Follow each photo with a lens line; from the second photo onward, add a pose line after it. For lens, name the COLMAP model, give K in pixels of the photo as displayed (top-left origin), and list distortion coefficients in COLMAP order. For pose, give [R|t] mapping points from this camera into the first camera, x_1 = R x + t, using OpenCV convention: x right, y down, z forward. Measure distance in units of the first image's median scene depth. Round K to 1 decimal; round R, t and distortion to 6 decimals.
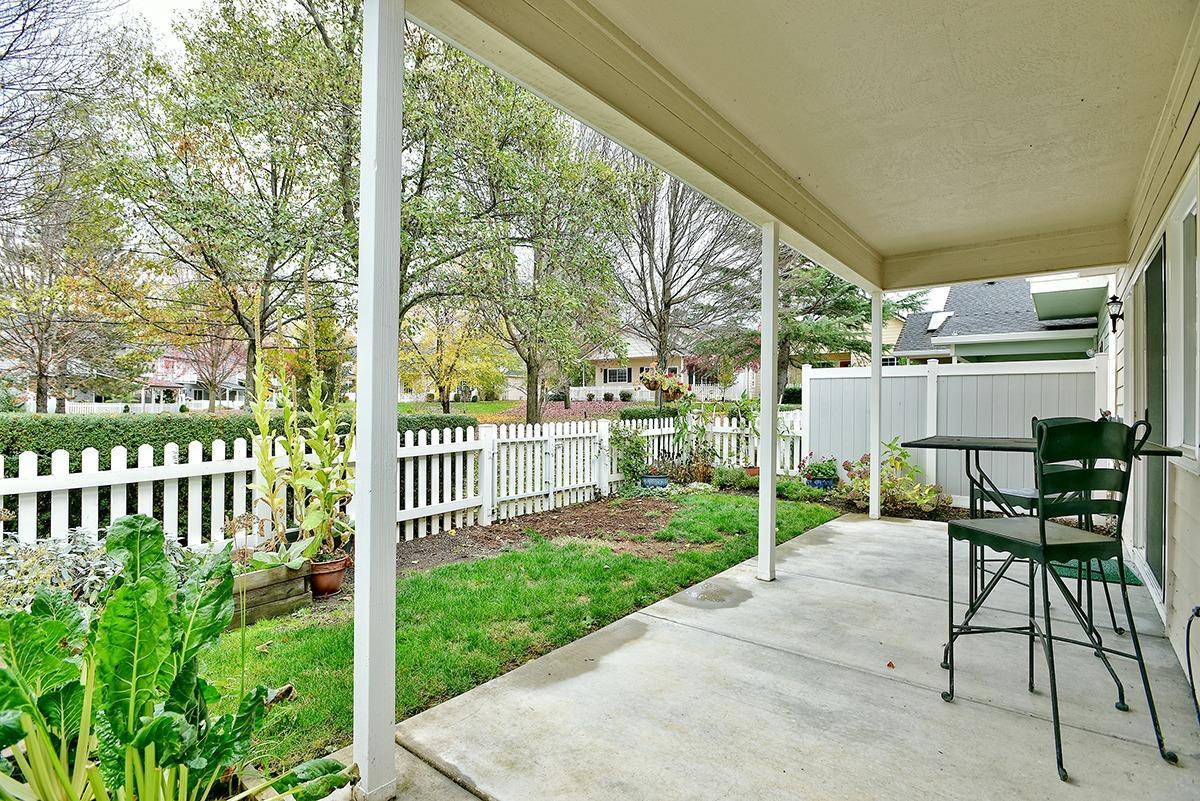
lens RADIAL K [[565.8, 0, 600.3], [0, 565.8, 398.6], [0, 0, 1]] dist [-0.015560, 0.000588]
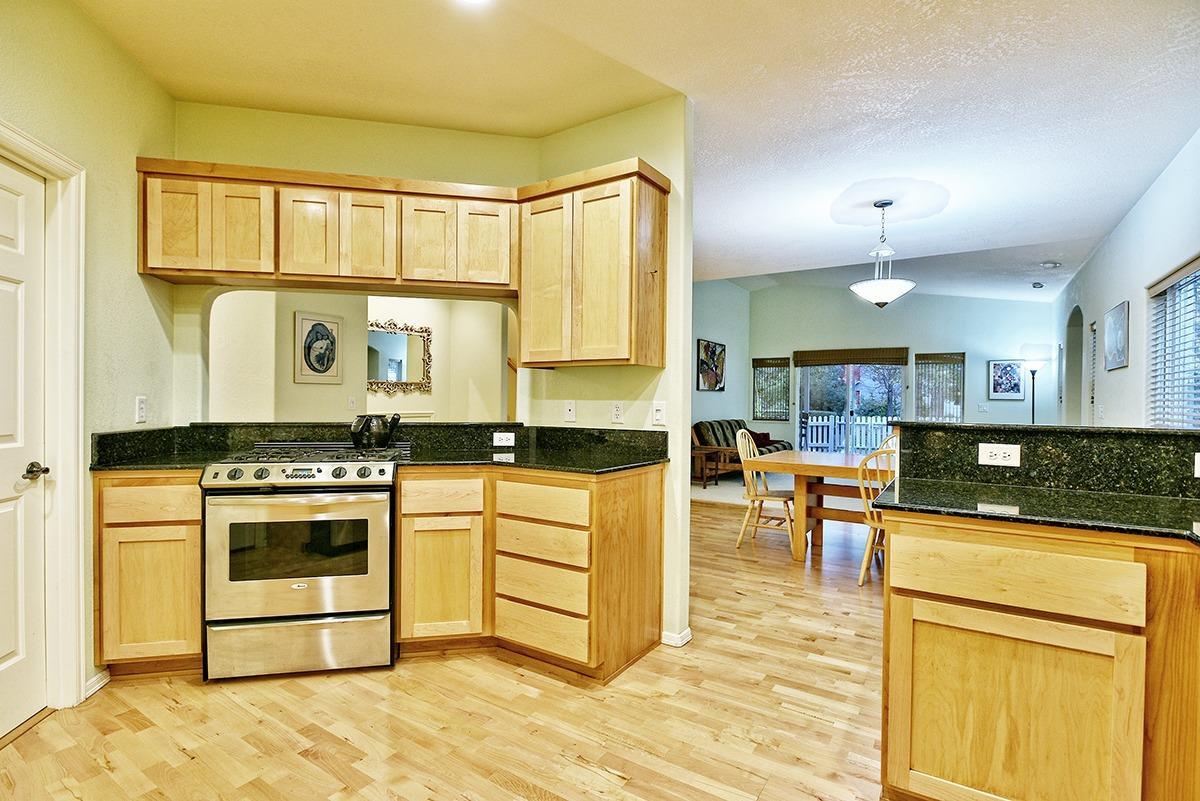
lens RADIAL K [[565.8, 0, 599.5], [0, 565.8, 403.6], [0, 0, 1]] dist [-0.015560, 0.000588]
pose [[0.110439, 0.005263, -0.993869, 1.722563], [-0.000427, 0.999986, 0.005248, -0.016551], [0.993883, -0.000155, 0.110439, -0.269088]]
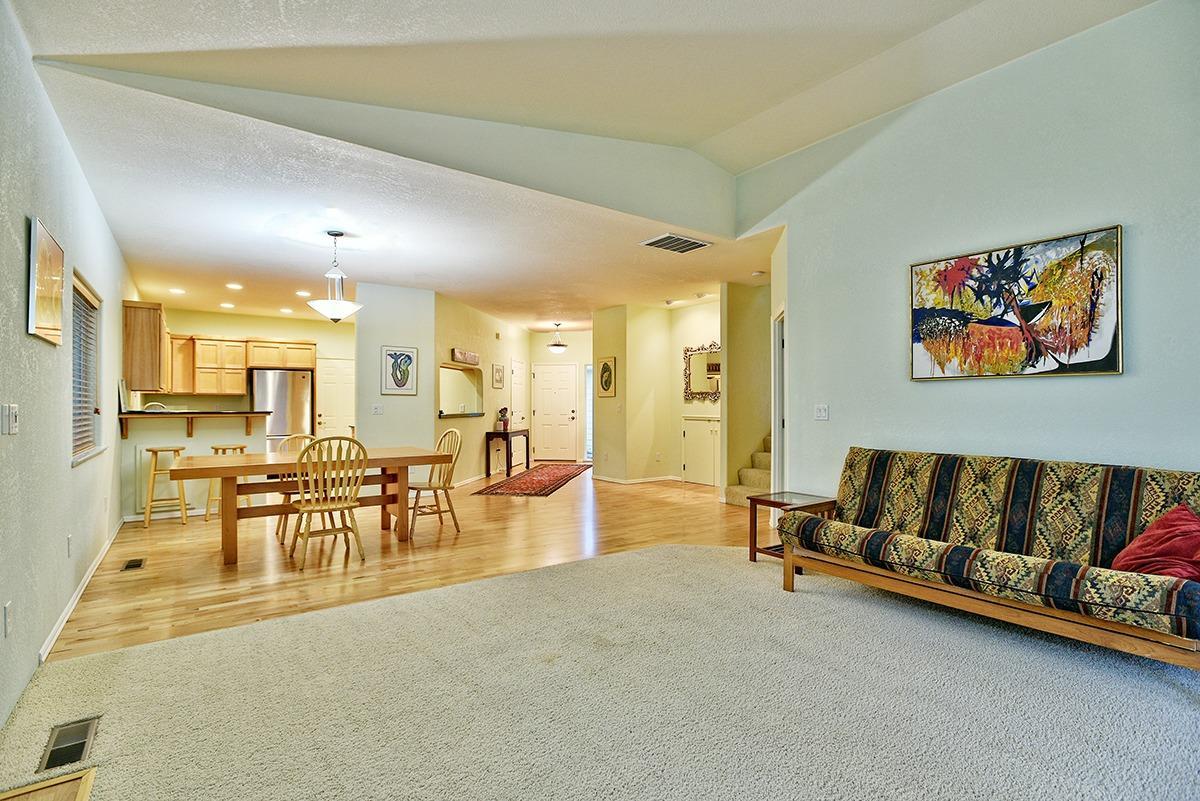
lens RADIAL K [[565.8, 0, 603.6], [0, 565.8, 404.0], [0, 0, 1]] dist [-0.015560, 0.000588]
pose [[-0.968475, -0.003655, 0.249084, 0.728455], [-0.006109, 0.999940, -0.009078, -0.010510], [-0.249036, -0.010313, -0.968439, 0.629713]]
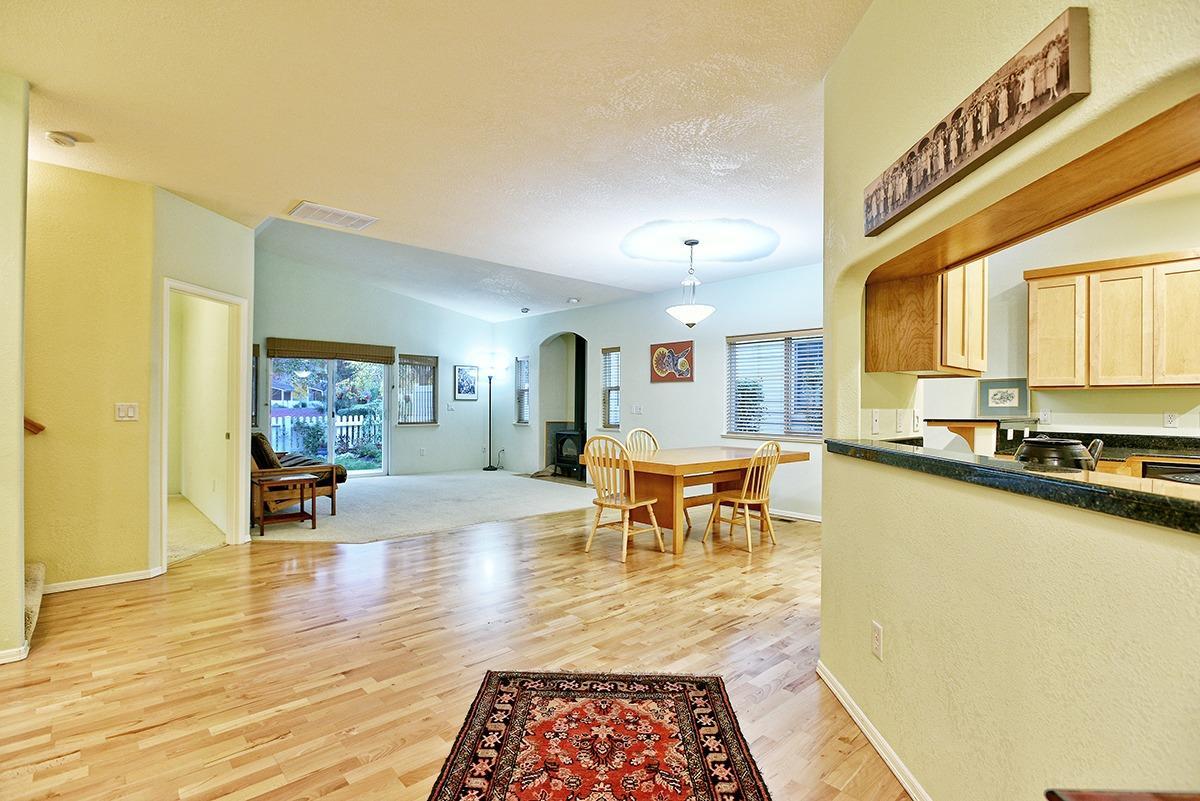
lens RADIAL K [[565.8, 0, 603.8], [0, 565.8, 401.9], [0, 0, 1]] dist [-0.015560, 0.000588]
pose [[0.991429, 0.004150, -0.130577, 1.180913], [-0.003464, 0.999979, 0.005482, -0.022196], [0.130597, -0.004983, 0.991423, -0.621798]]
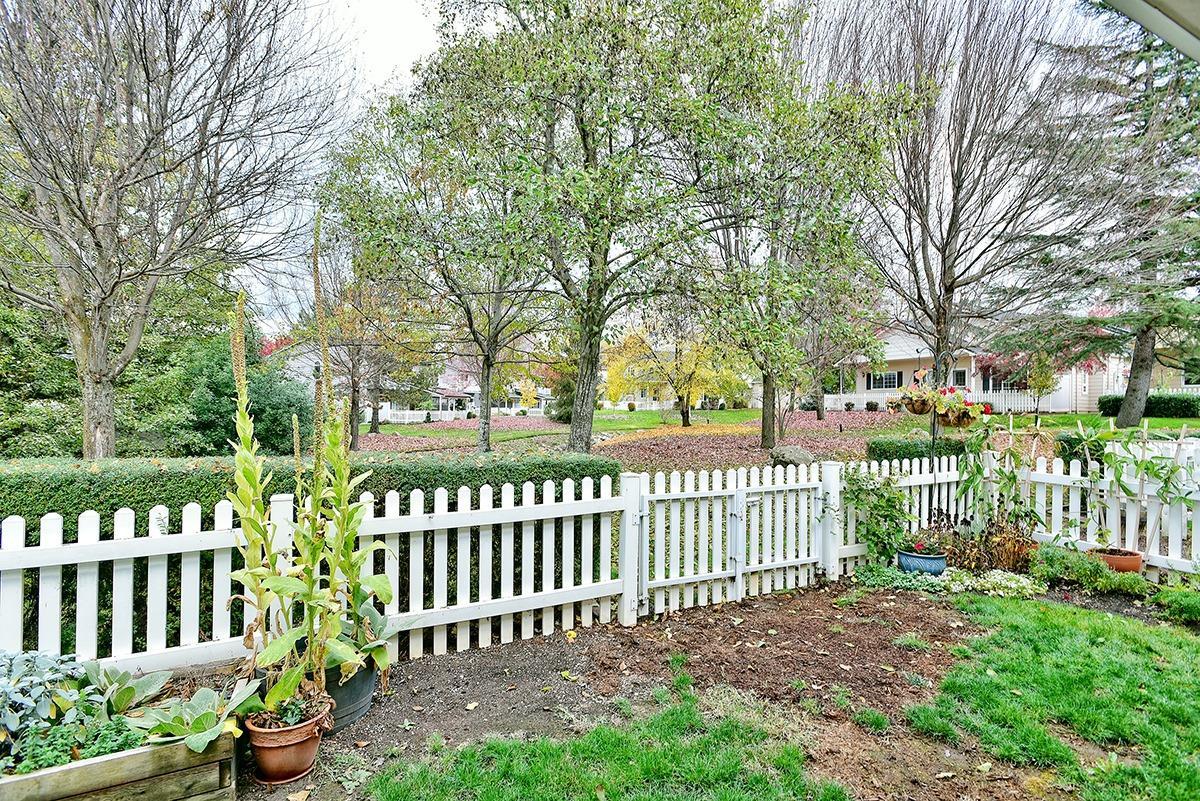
lens RADIAL K [[565.8, 0, 603.8], [0, 565.8, 402.1], [0, 0, 1]] dist [-0.015560, 0.000588]
pose [[0.905763, -0.001207, -0.423782, 0.041560], [-0.000471, 0.999992, -0.003855, -0.027578], [0.423784, 0.003691, 0.905756, 0.285057]]
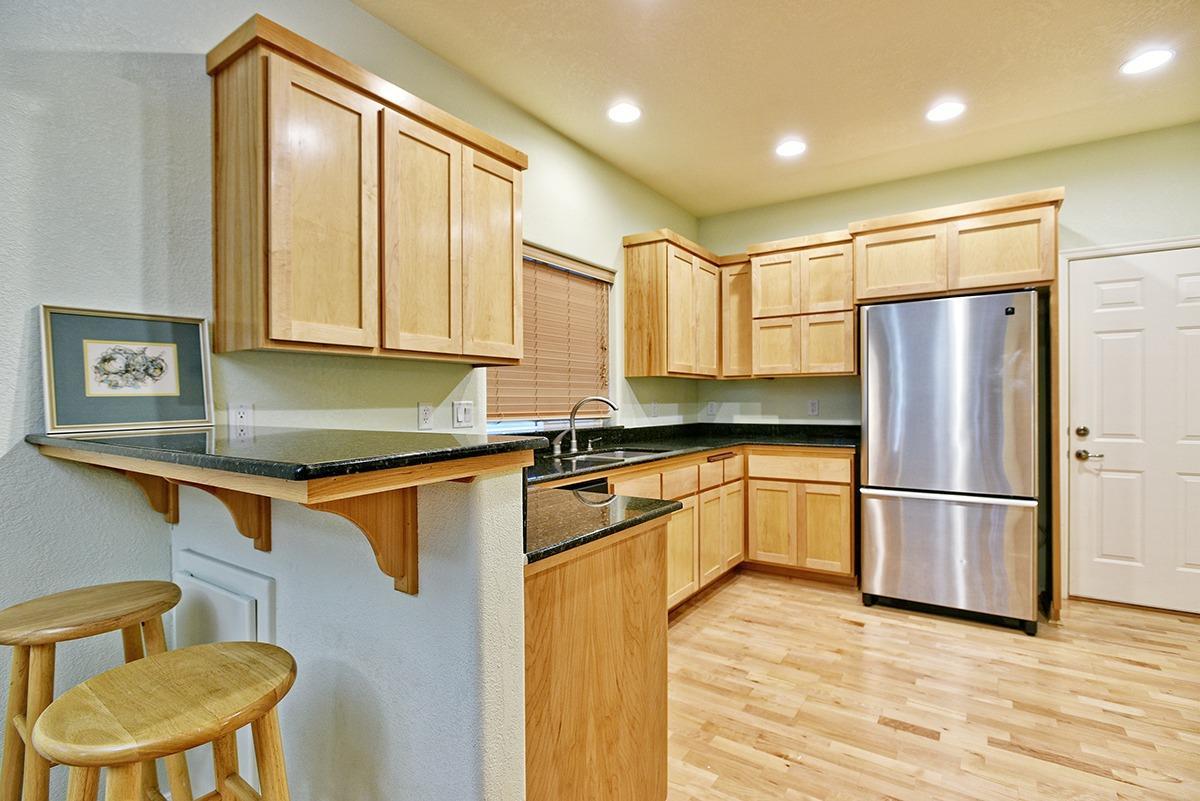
lens RADIAL K [[565.8, 0, 602.5], [0, 565.8, 402.2], [0, 0, 1]] dist [-0.015560, 0.000588]
pose [[-0.094994, -0.003419, 0.995472, 1.319402], [-0.004361, 0.999986, 0.003018, -0.014119], [-0.995468, -0.004055, -0.095008, -0.091140]]
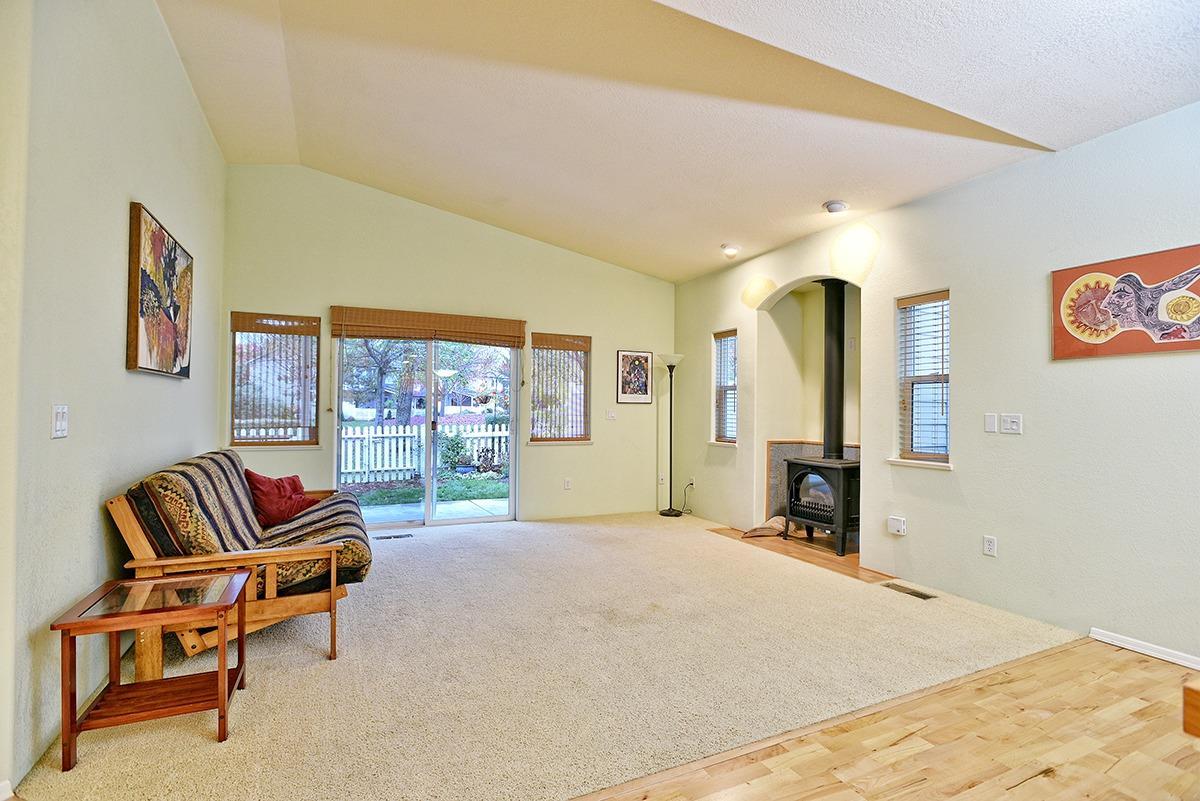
lens RADIAL K [[565.8, 0, 602.0], [0, 565.8, 404.0], [0, 0, 1]] dist [-0.015560, 0.000588]
pose [[0.904734, 0.002790, -0.425969, 1.002679], [-0.003508, 0.999993, -0.000902, -0.016951], [0.425963, 0.002310, 0.904737, -0.130199]]
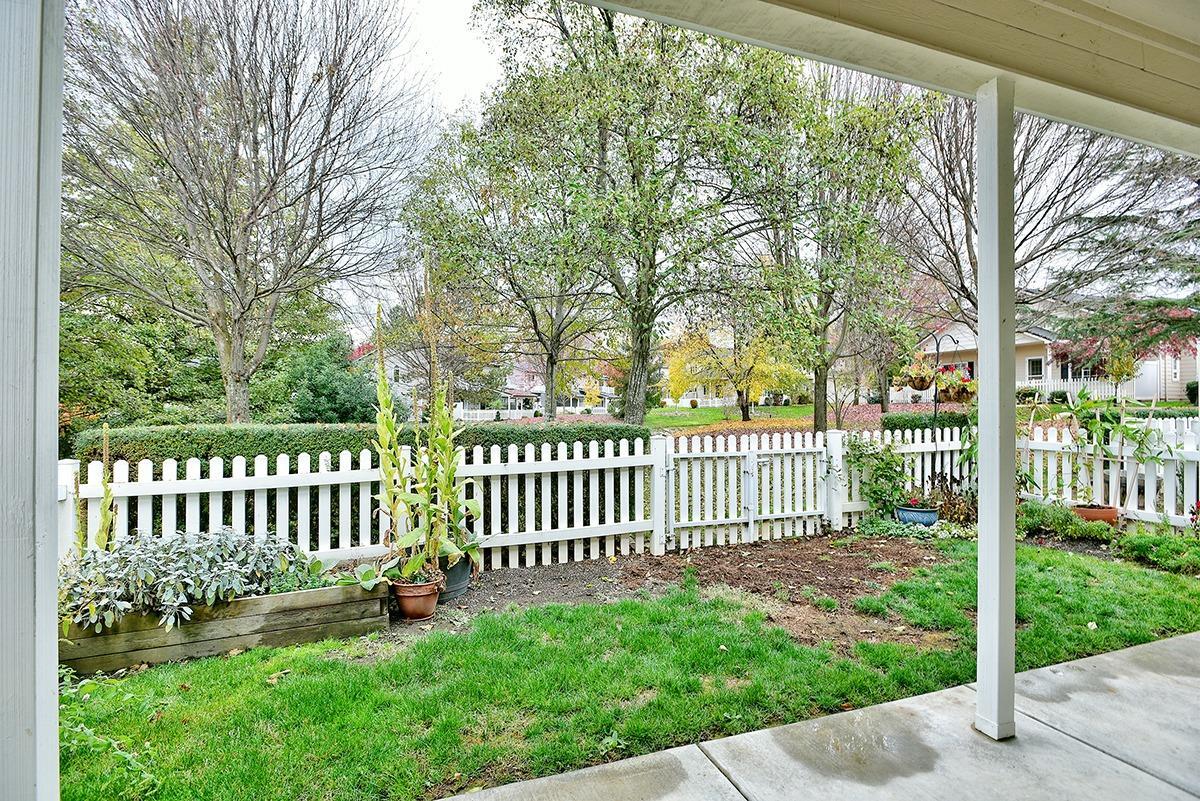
lens RADIAL K [[565.8, 0, 603.5], [0, 565.8, 399.2], [0, 0, 1]] dist [-0.015560, 0.000588]
pose [[0.850989, -0.017300, -0.524898, 0.134121], [0.014460, 0.999850, -0.009512, -0.002329], [0.524984, 0.000504, 0.851112, 0.174237]]
